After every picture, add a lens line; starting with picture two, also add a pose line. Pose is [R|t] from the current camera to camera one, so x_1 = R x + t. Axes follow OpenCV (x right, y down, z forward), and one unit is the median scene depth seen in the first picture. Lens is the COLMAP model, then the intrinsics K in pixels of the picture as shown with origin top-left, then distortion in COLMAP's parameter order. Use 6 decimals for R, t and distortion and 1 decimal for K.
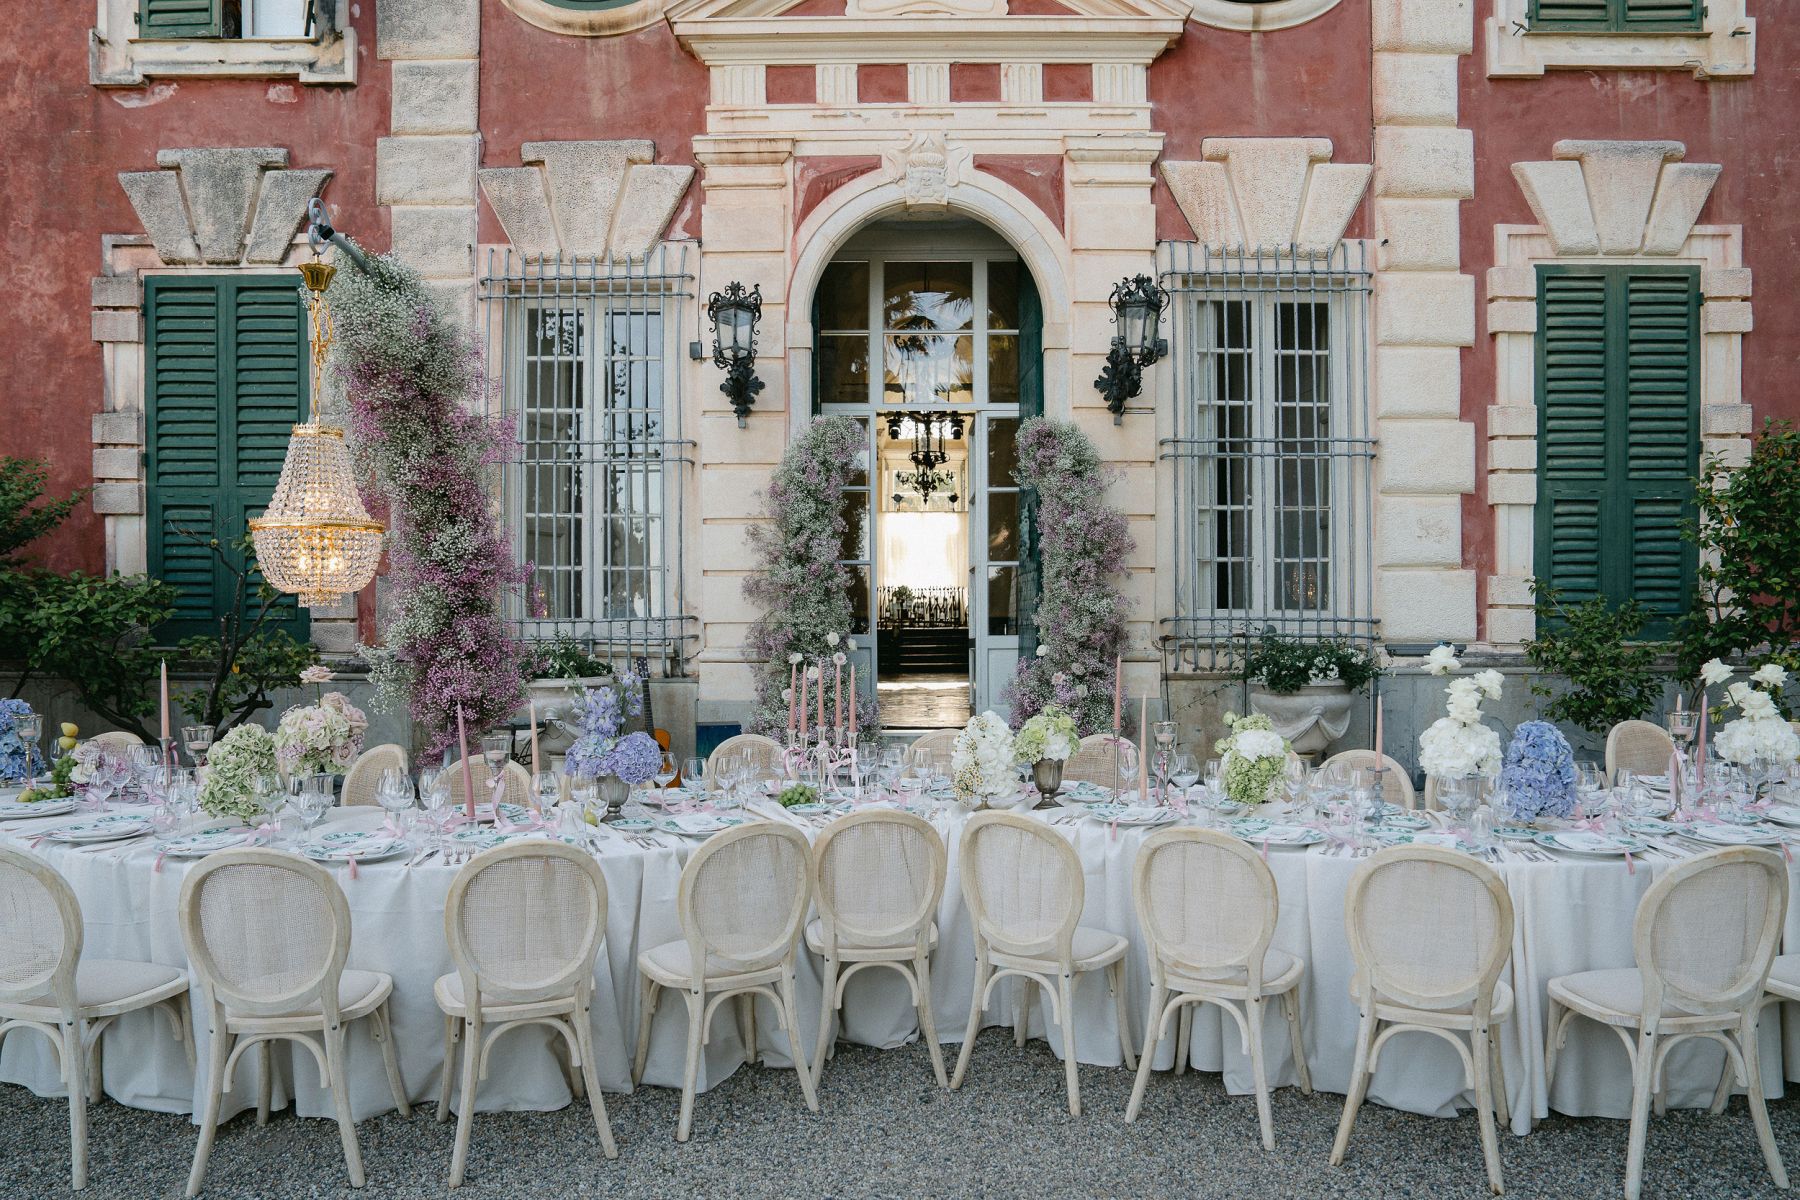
lens RADIAL K [[908.6, 0, 893.8], [0, 908.6, 598.1], [0, 0, 1]] dist [-0.022969, 0.005575]
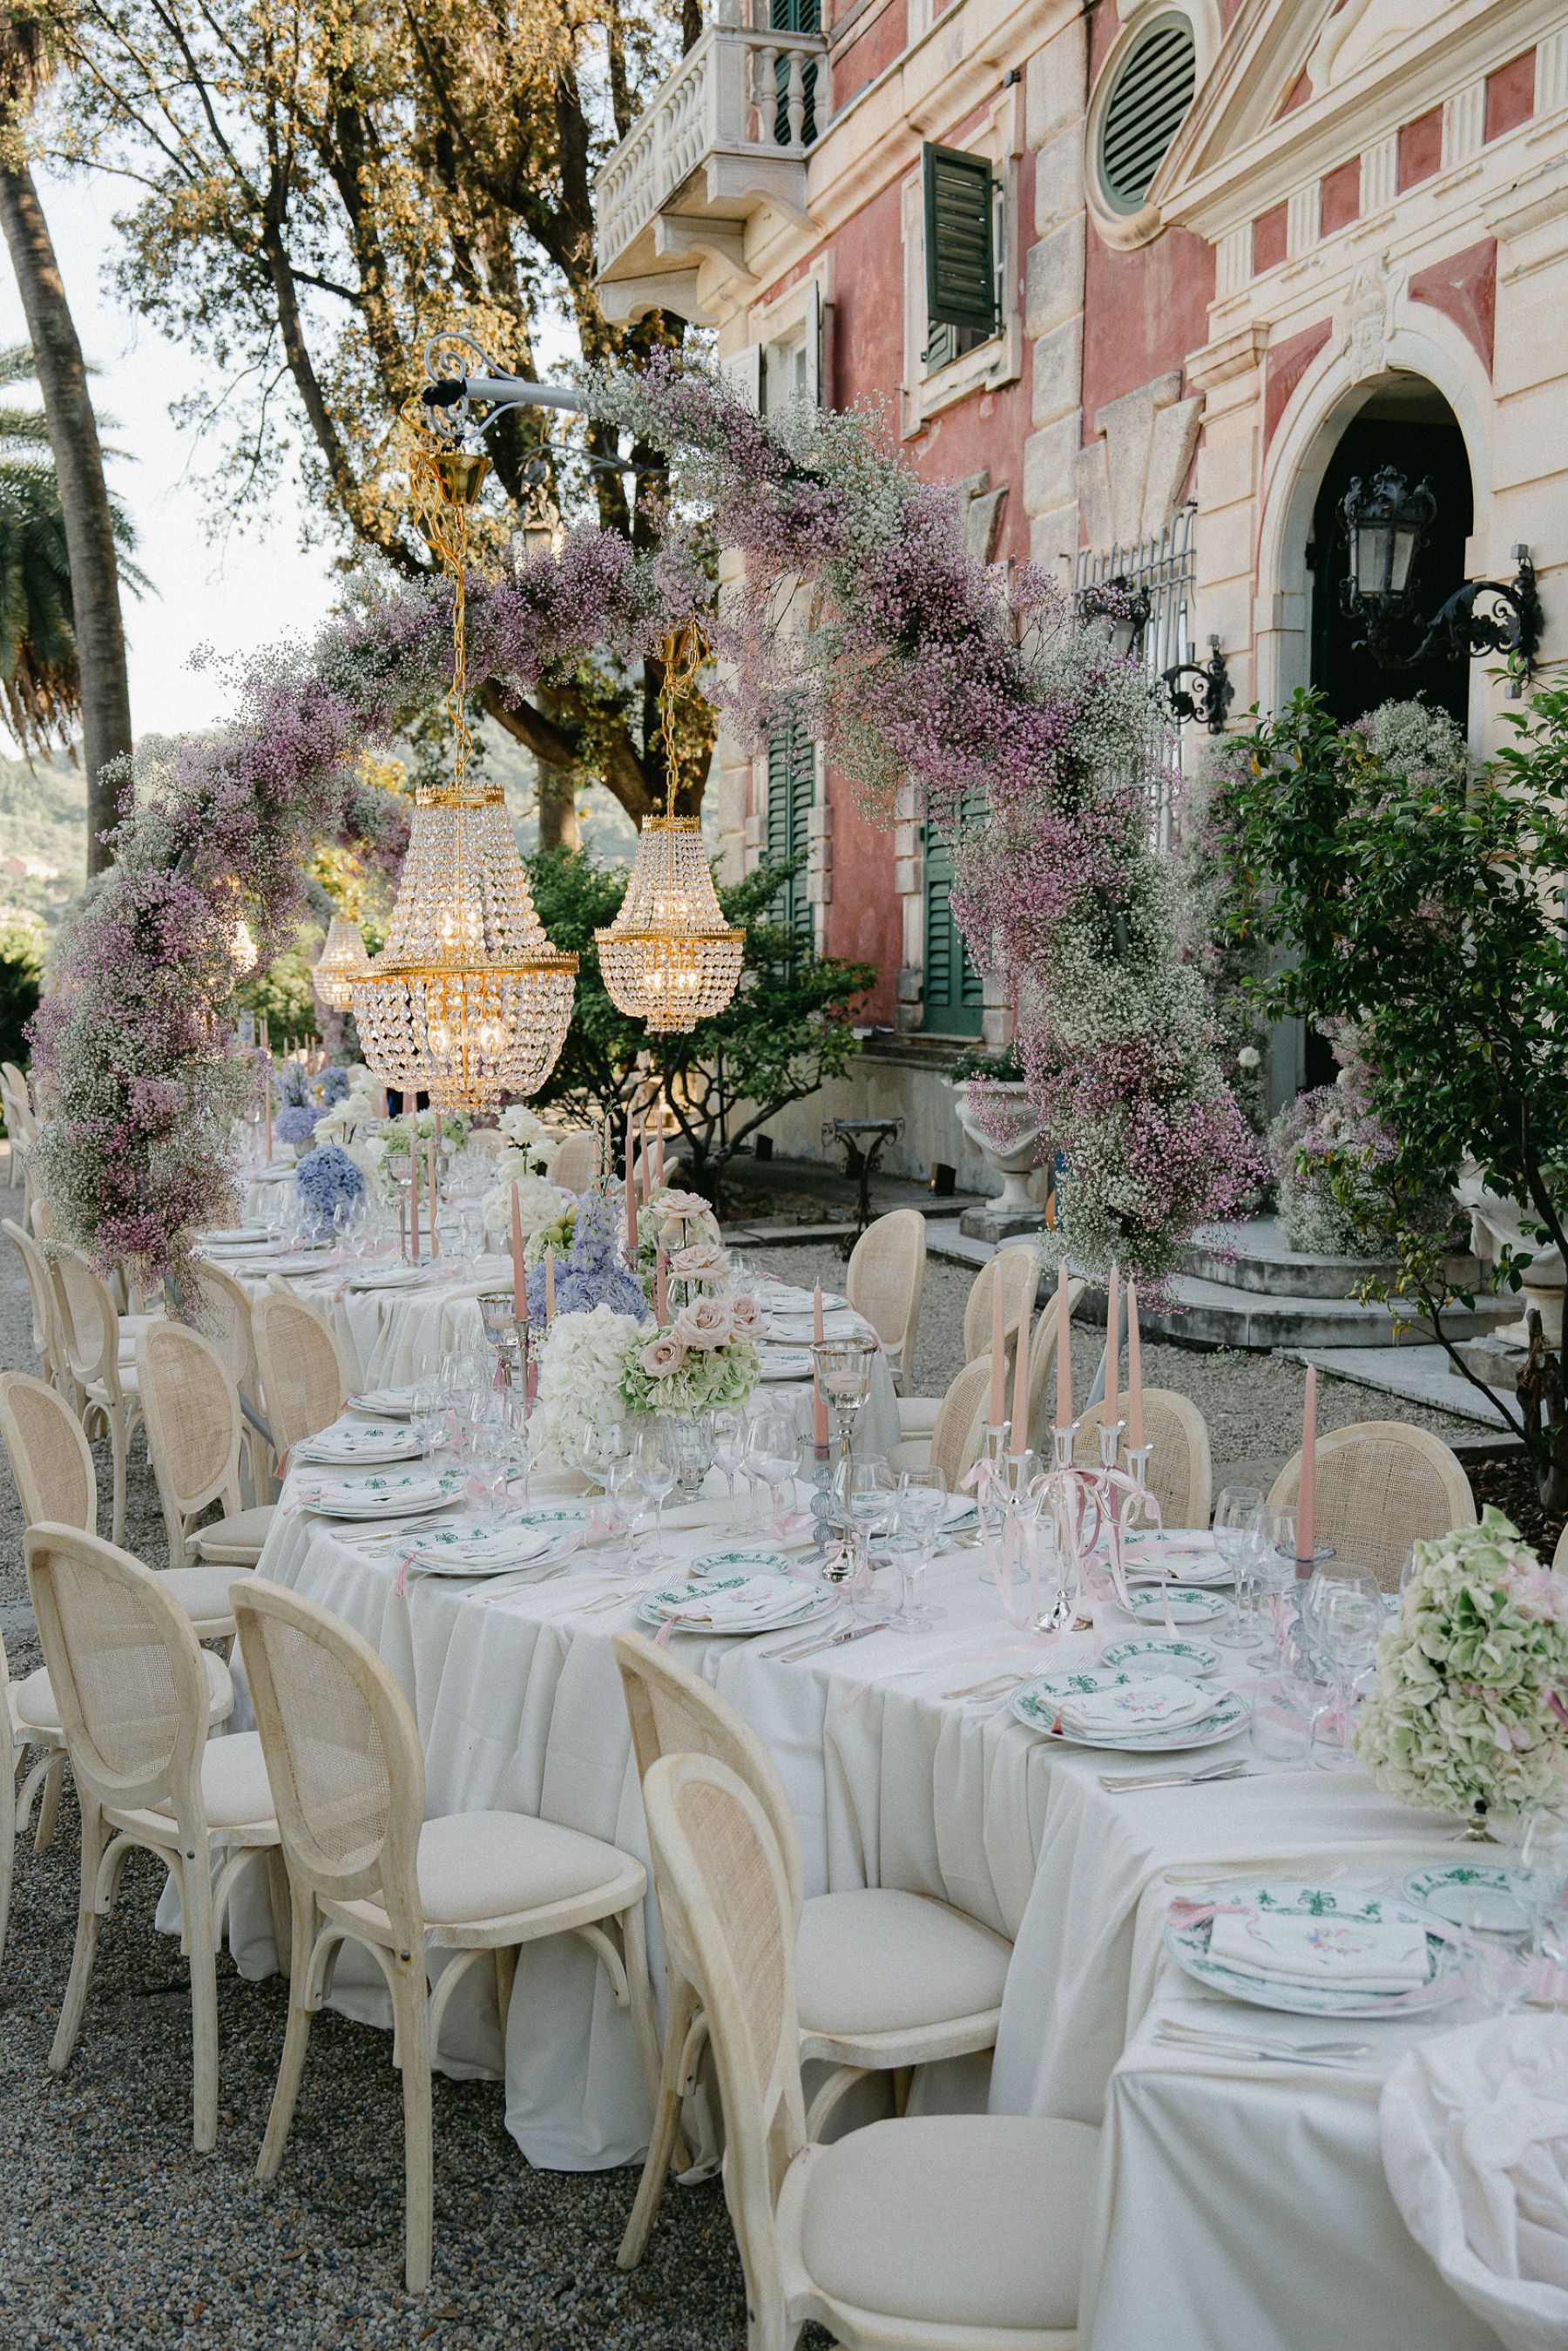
lens RADIAL K [[2525.0, 0, 787.2], [0, 2525.0, 1176.4], [0, 0, 1]] dist [0.118988, 0.000000]
pose [[0.301323, 0.082127, -0.949979, 1.713084], [0.005755, 0.996109, 0.087940, -0.027942], [0.953505, -0.031965, 0.299678, 0.030472]]
